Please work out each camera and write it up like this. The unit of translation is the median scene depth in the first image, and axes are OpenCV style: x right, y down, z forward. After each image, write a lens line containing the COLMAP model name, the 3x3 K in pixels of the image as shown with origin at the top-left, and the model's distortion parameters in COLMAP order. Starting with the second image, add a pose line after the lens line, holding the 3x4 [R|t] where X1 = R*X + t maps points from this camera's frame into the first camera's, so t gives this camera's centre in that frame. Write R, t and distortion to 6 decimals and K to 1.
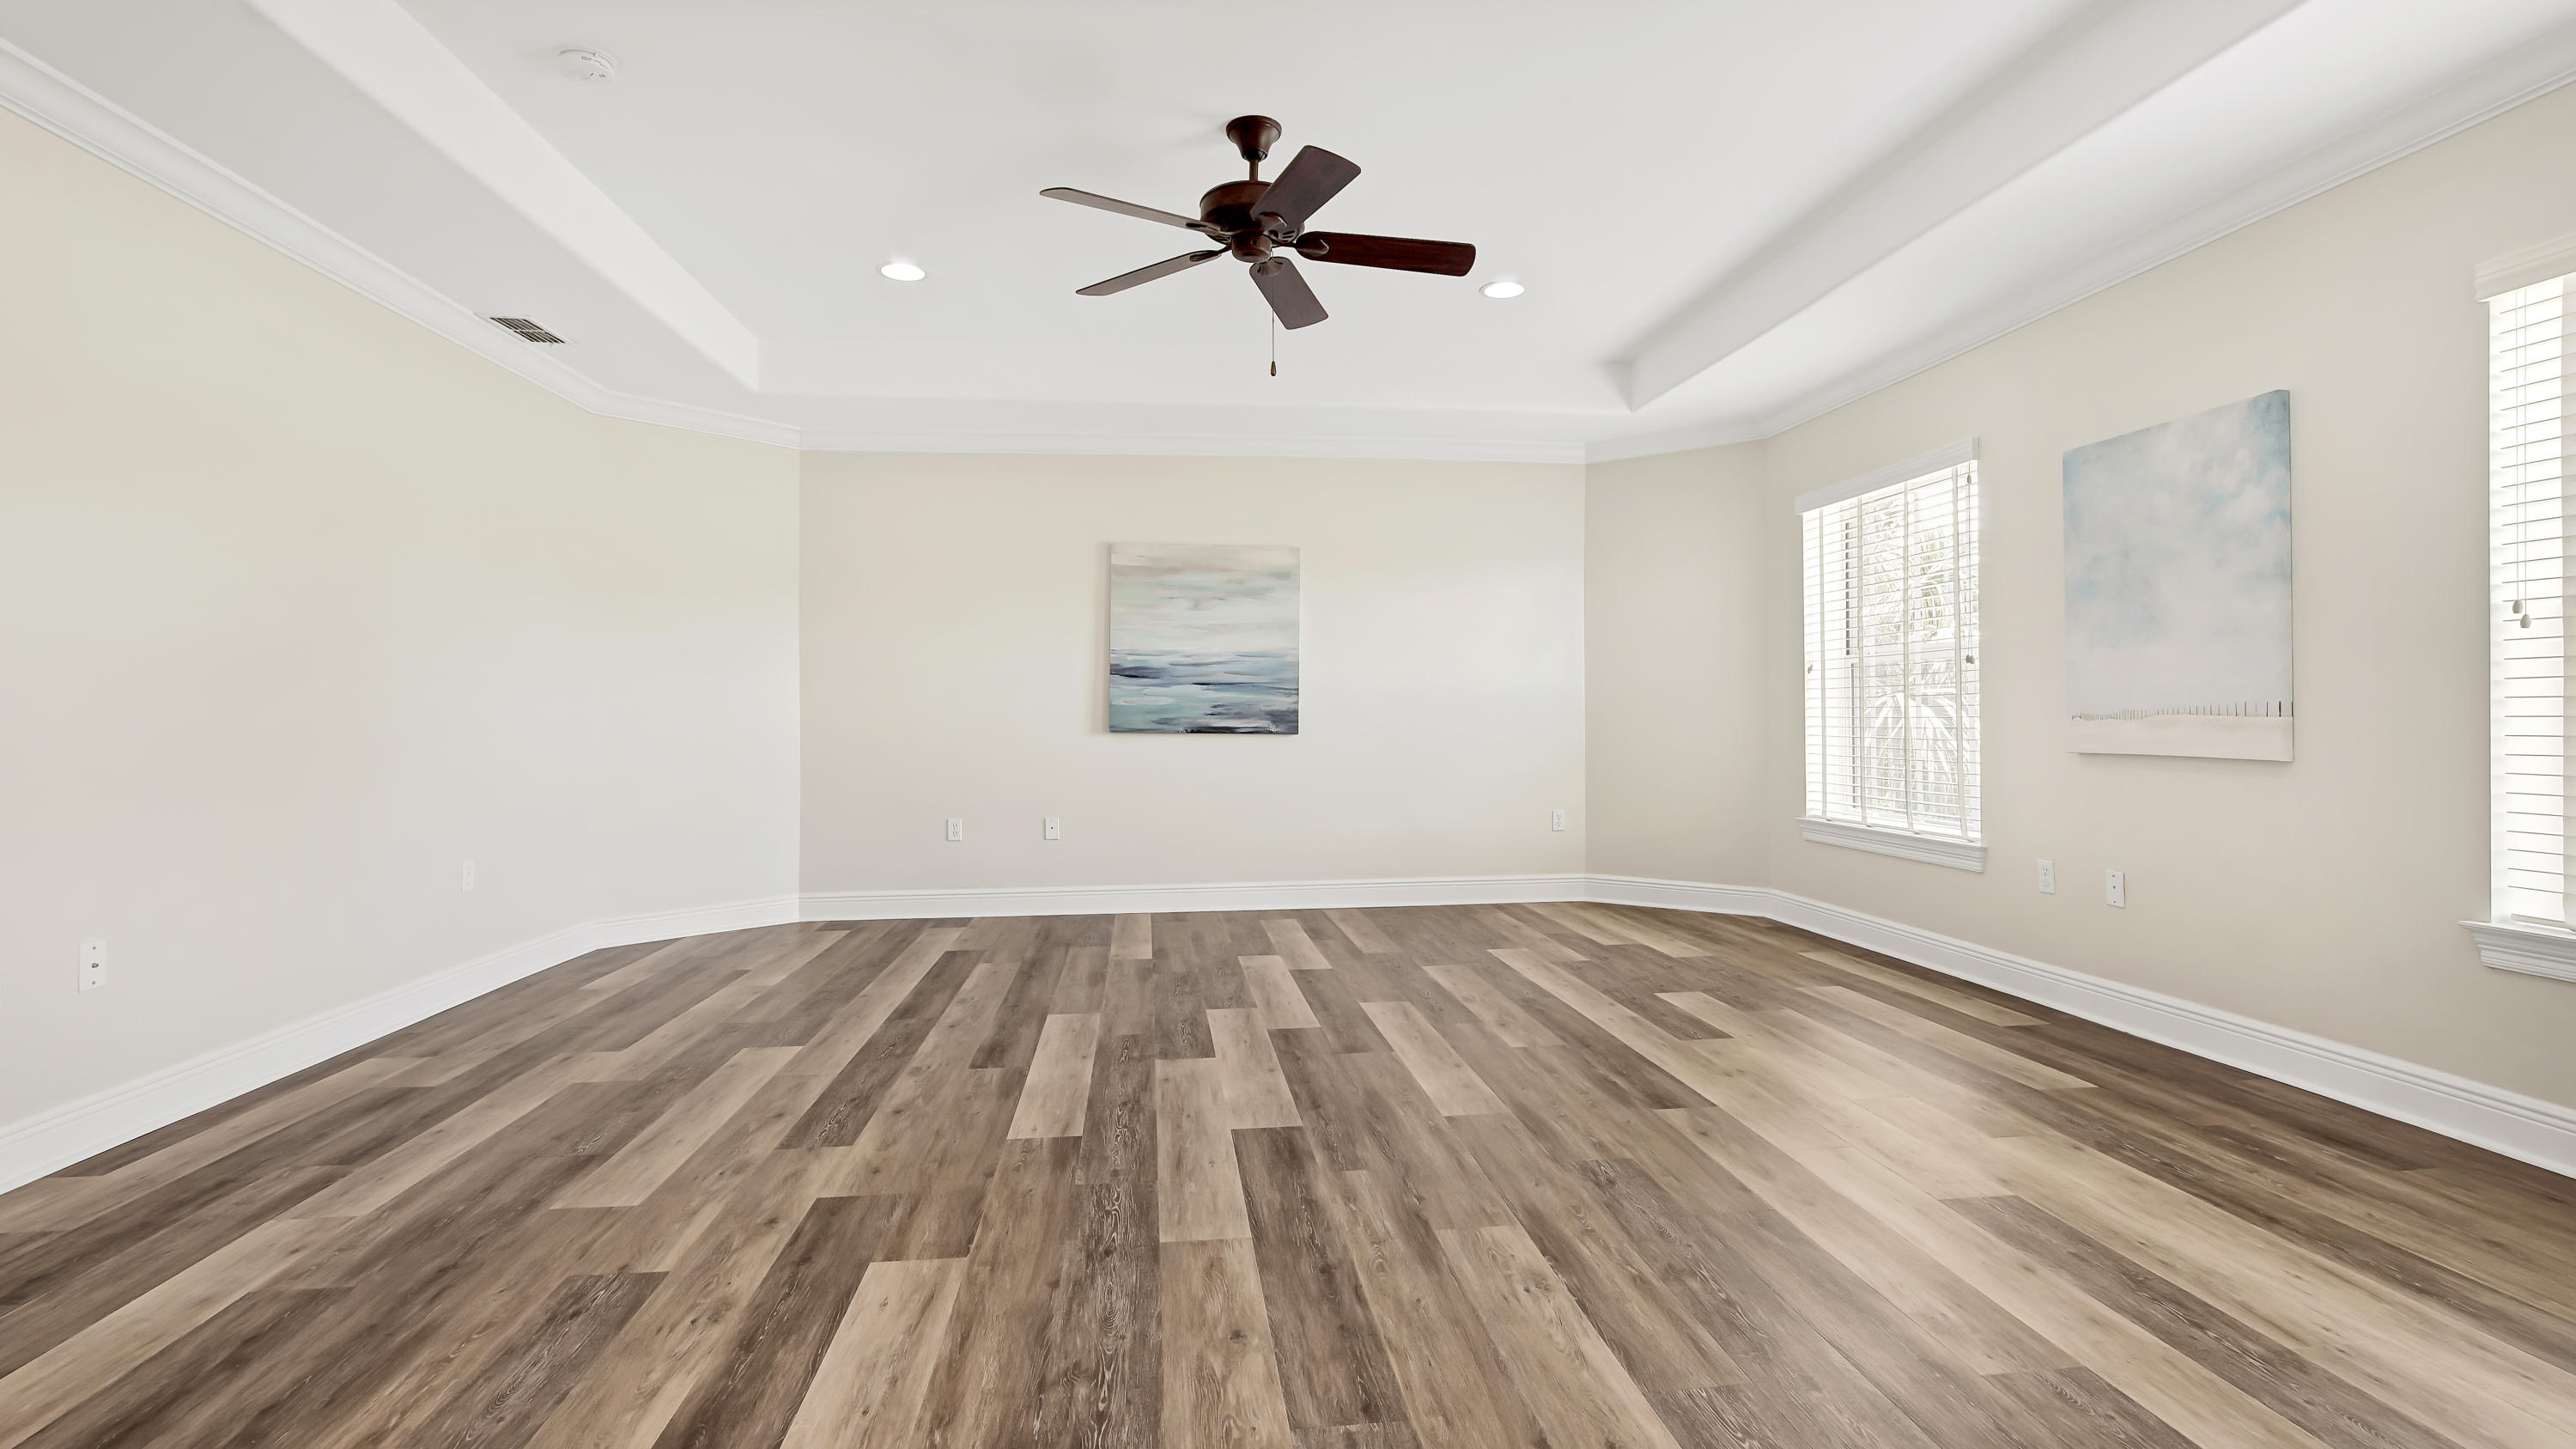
lens RADIAL K [[1193.2, 0, 1280.0], [0, 1193.2, 719.8], [0, 0, 1]] dist [-0.014051, 0.003648]
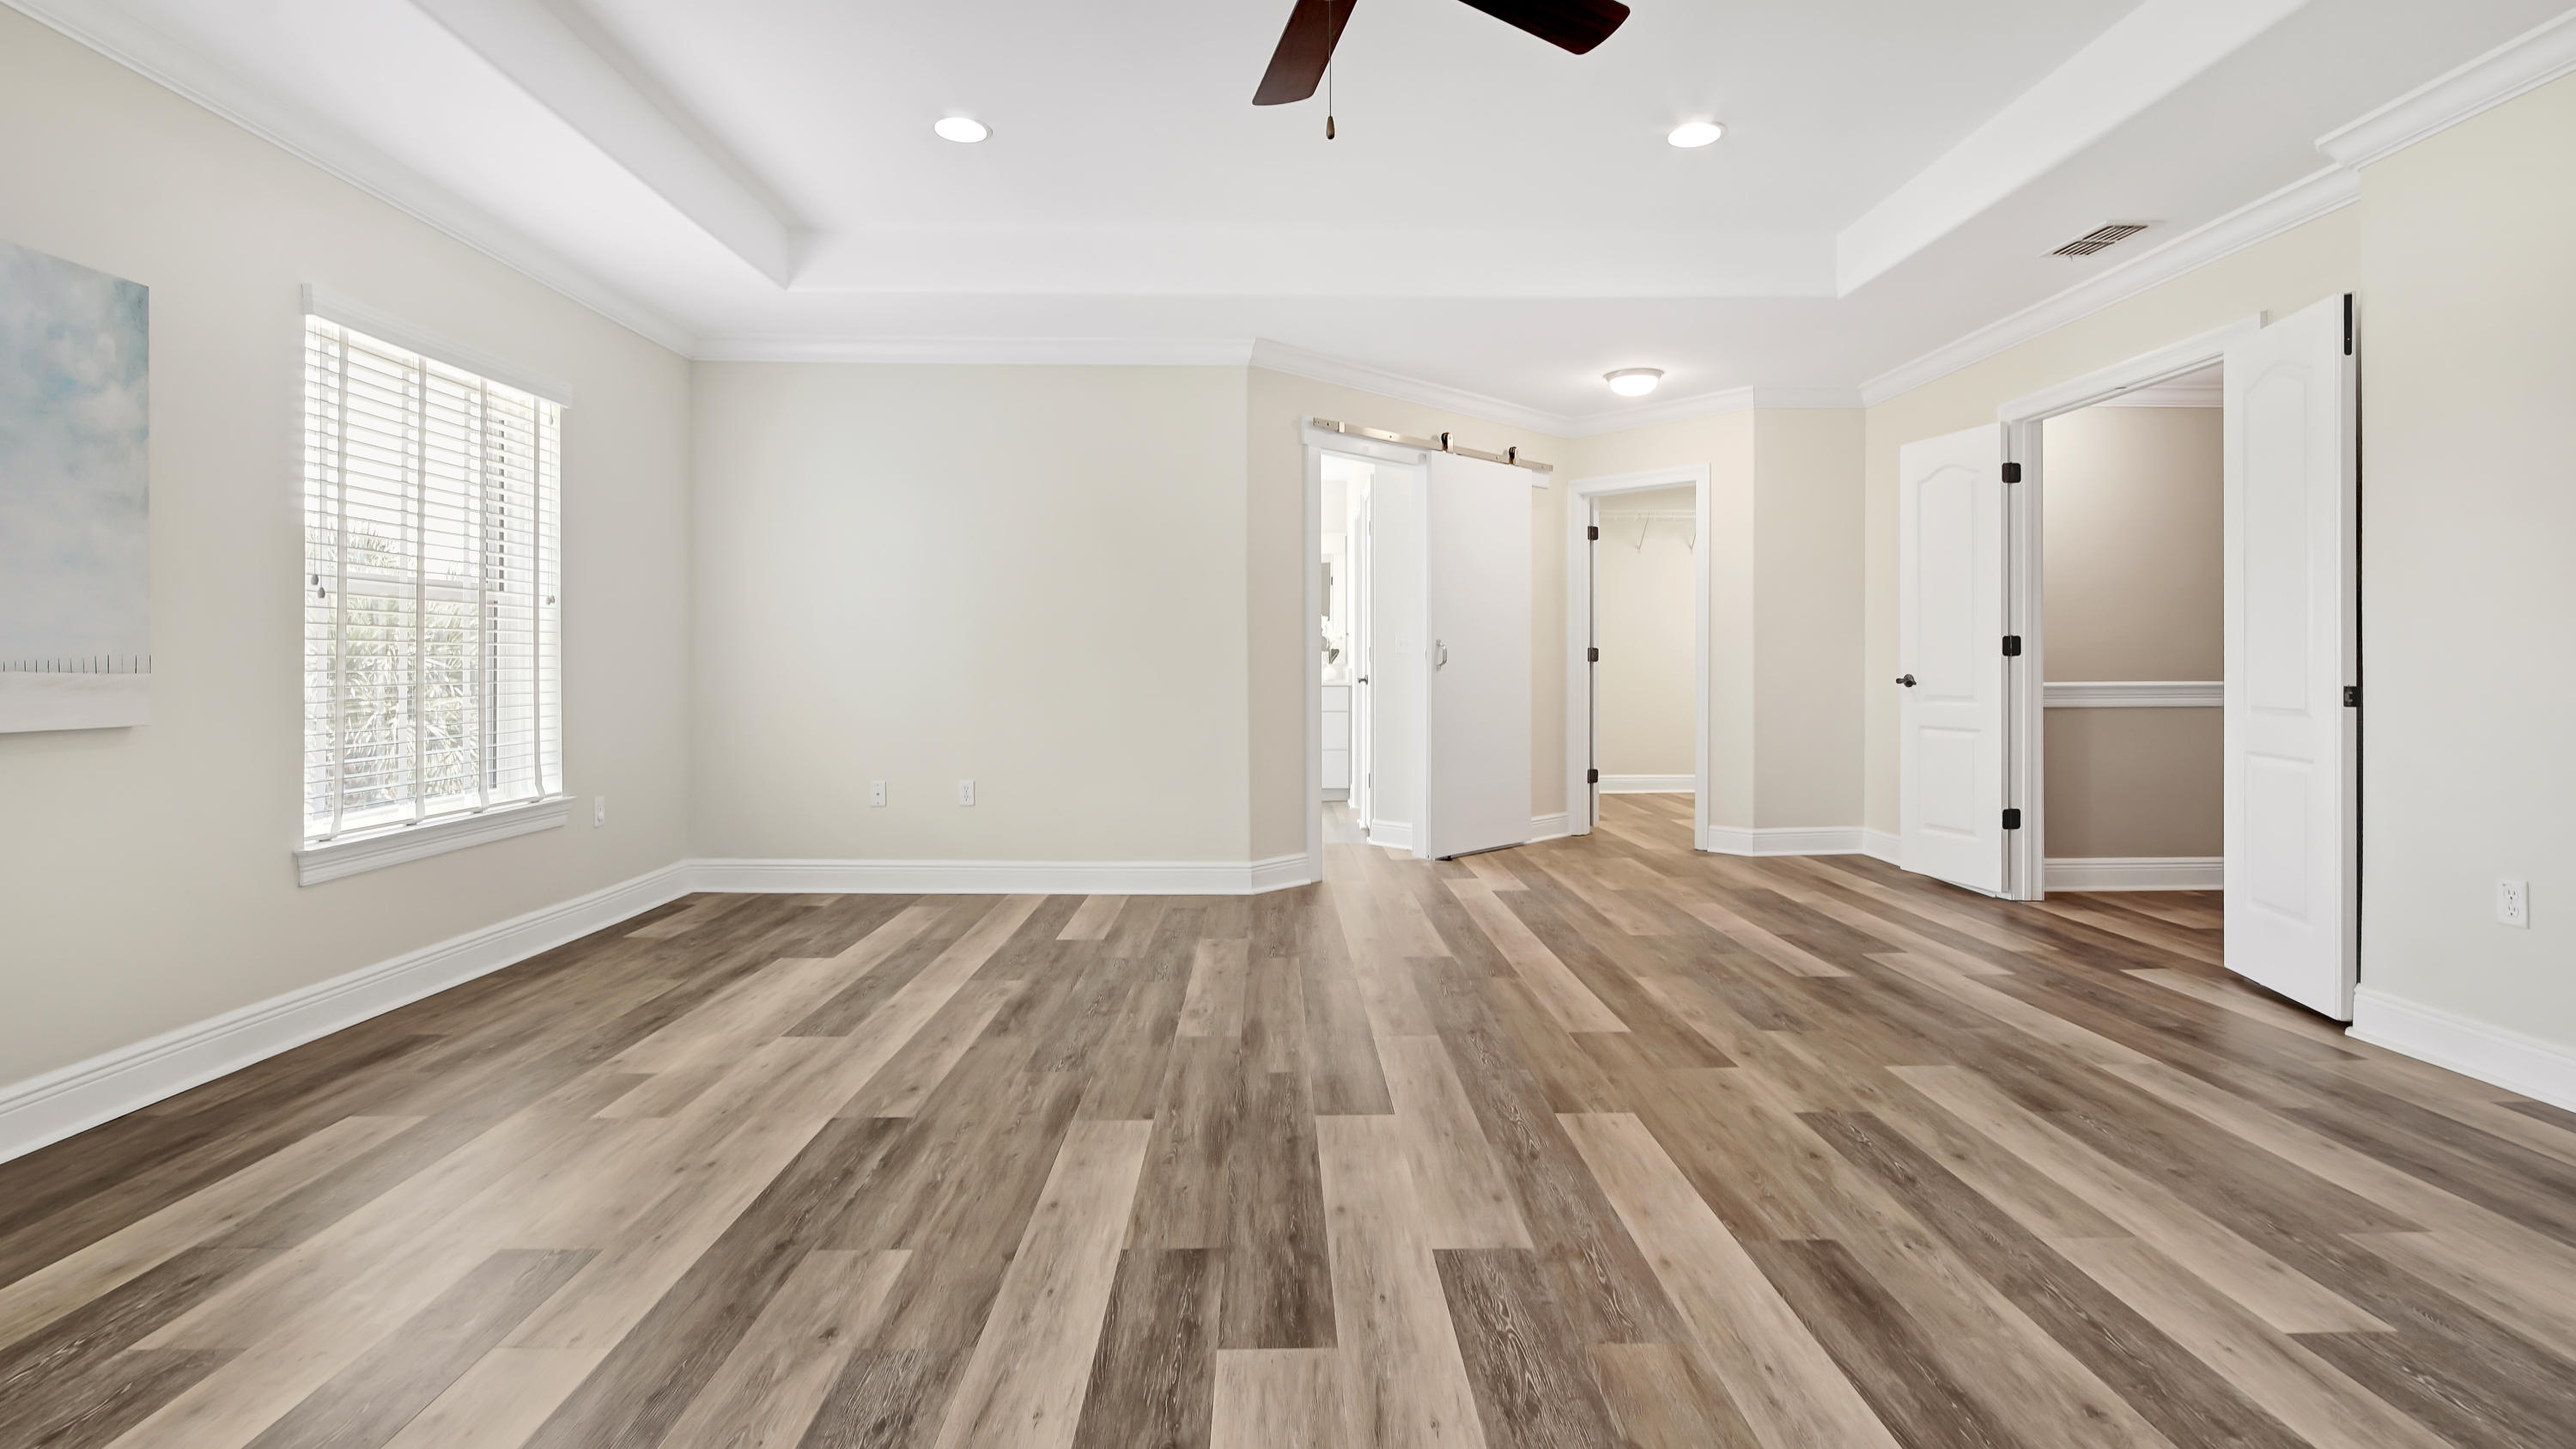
lens RADIAL K [[1193.2, 0, 1256.4], [0, 1193.2, 660.2], [0, 0, 1]] dist [-0.014051, 0.003648]
pose [[-0.992383, 0.006102, 0.123037, -0.041113], [0.006770, 0.999965, 0.005007, -0.009575], [-0.123002, 0.005801, -0.992389, 1.566880]]
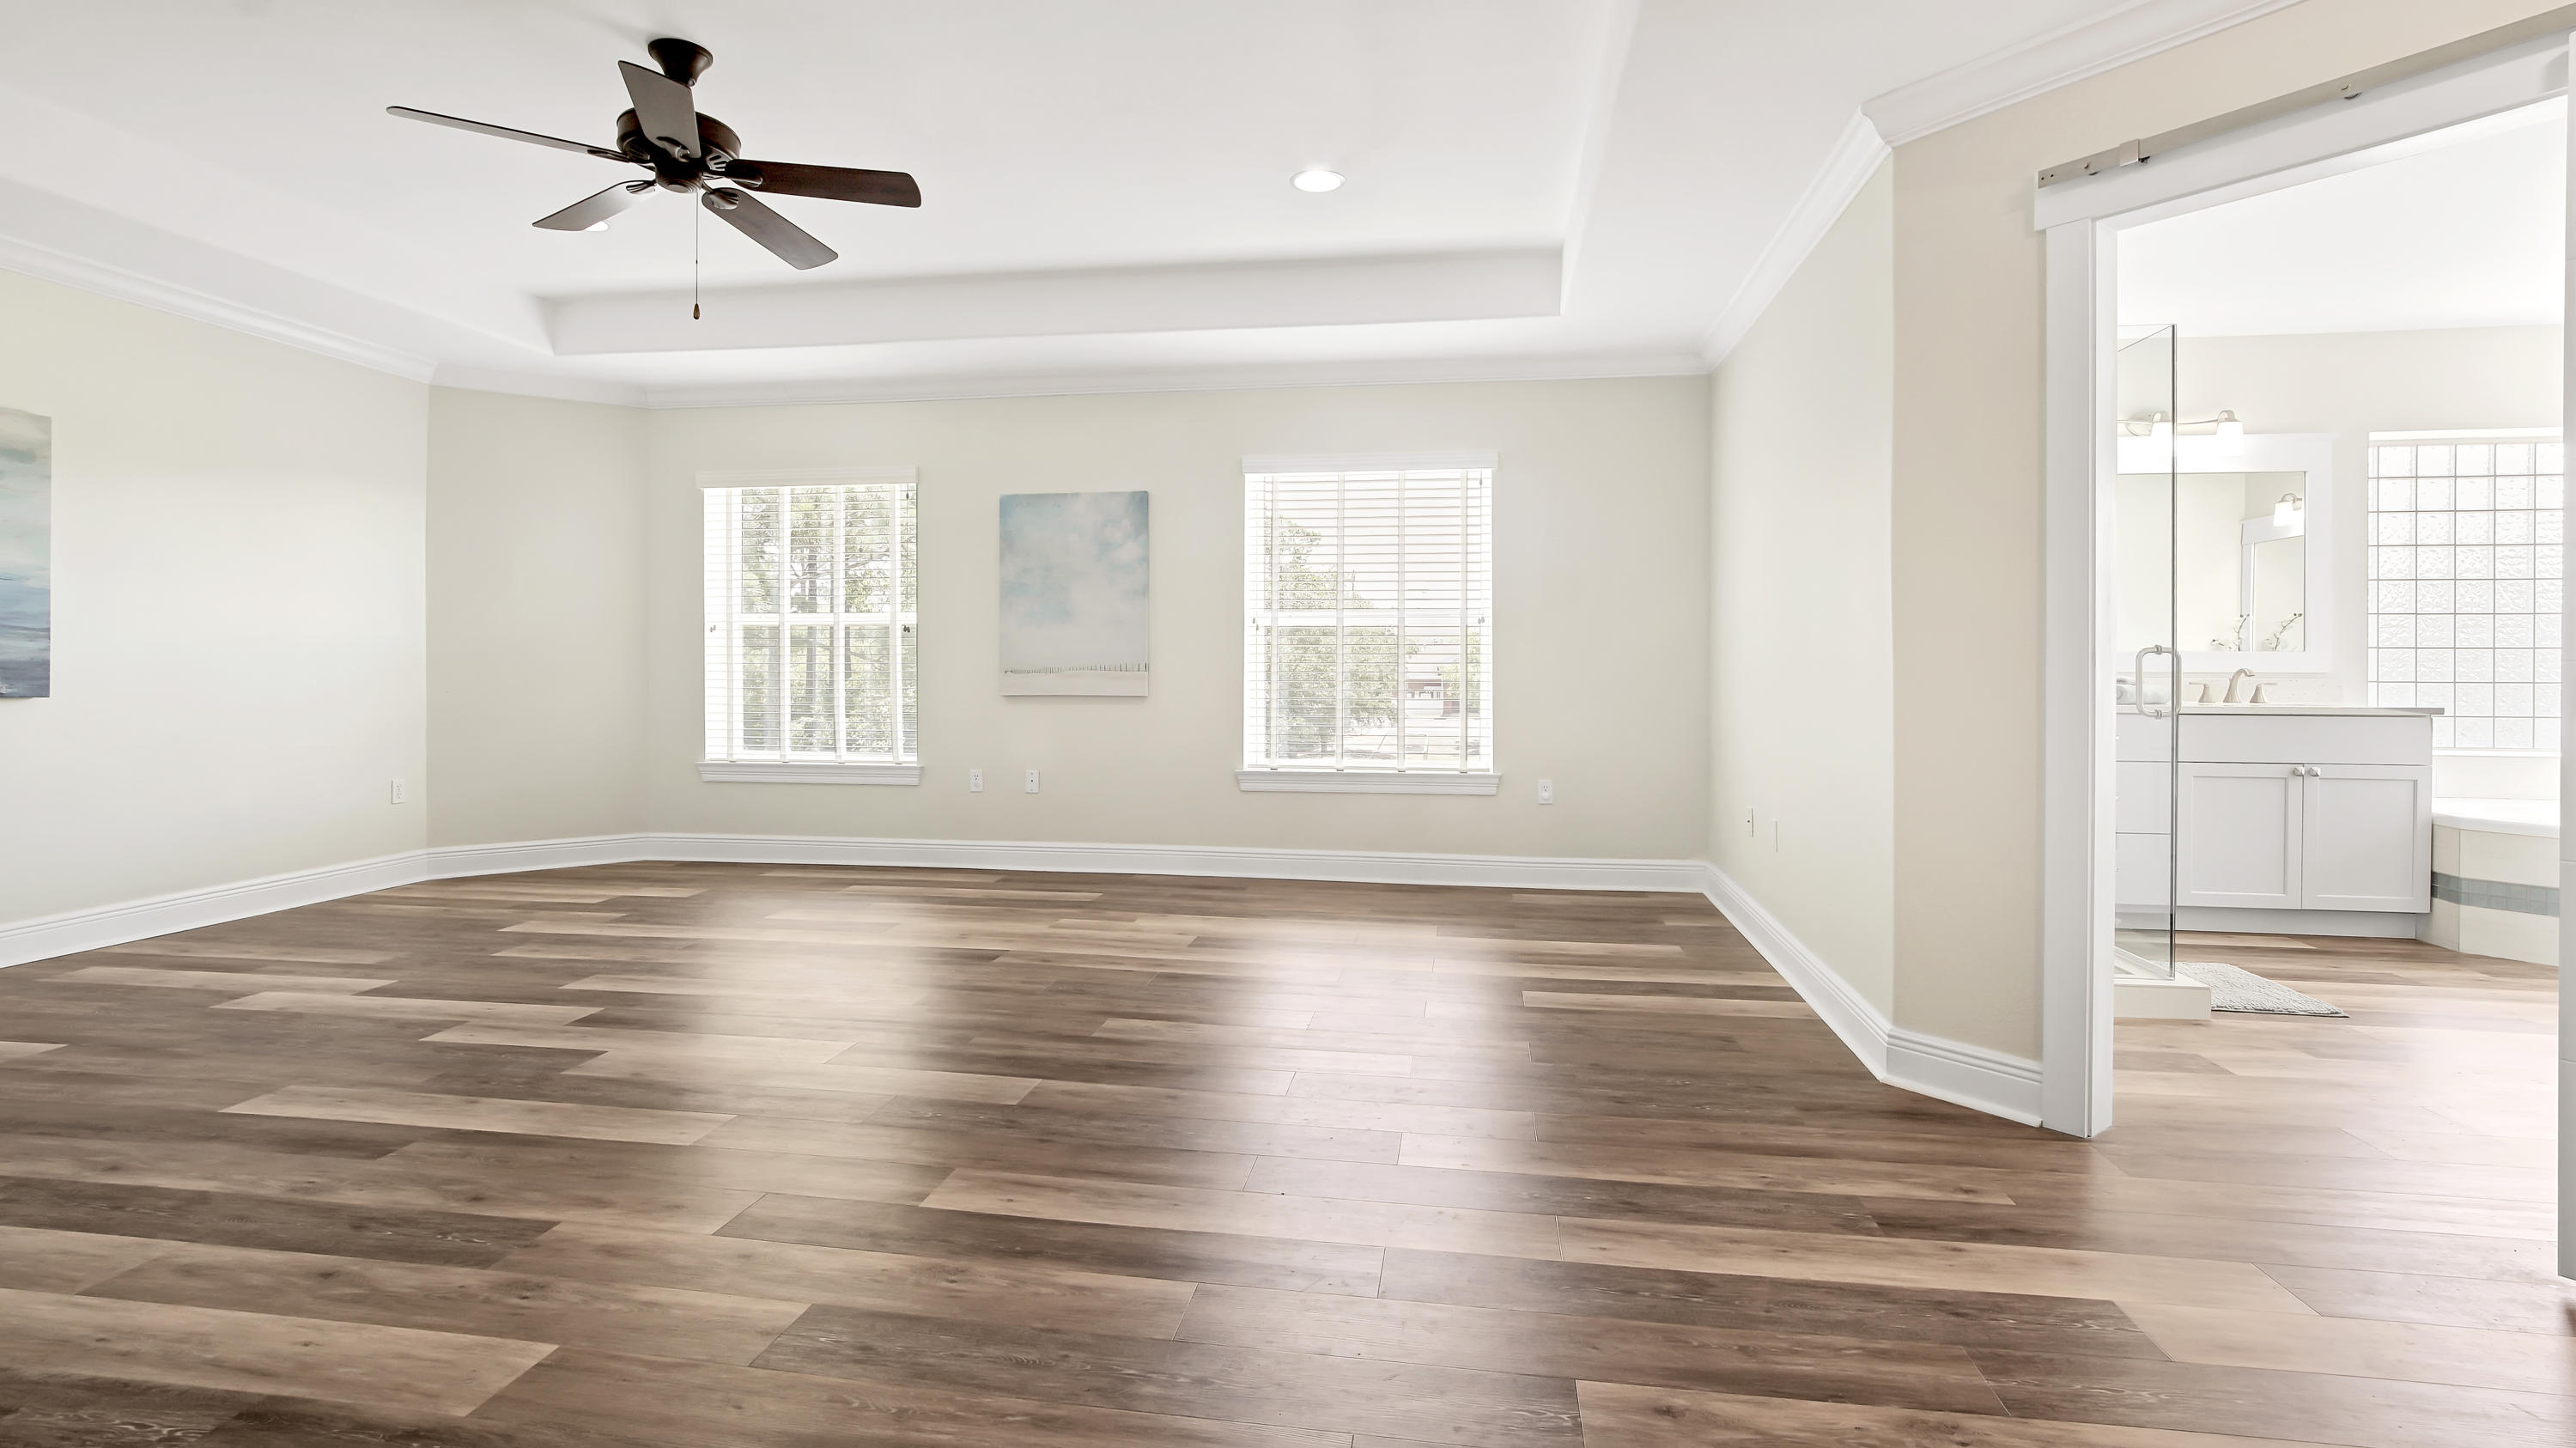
lens RADIAL K [[1193.2, 0, 1322.6], [0, 1193.2, 681.8], [0, 0, 1]] dist [-0.014051, 0.003648]
pose [[0.248370, -0.008529, 0.968628, -0.774104], [0.001565, 0.999963, 0.008404, -0.001610], [-0.968664, -0.000572, 0.248374, 0.254545]]
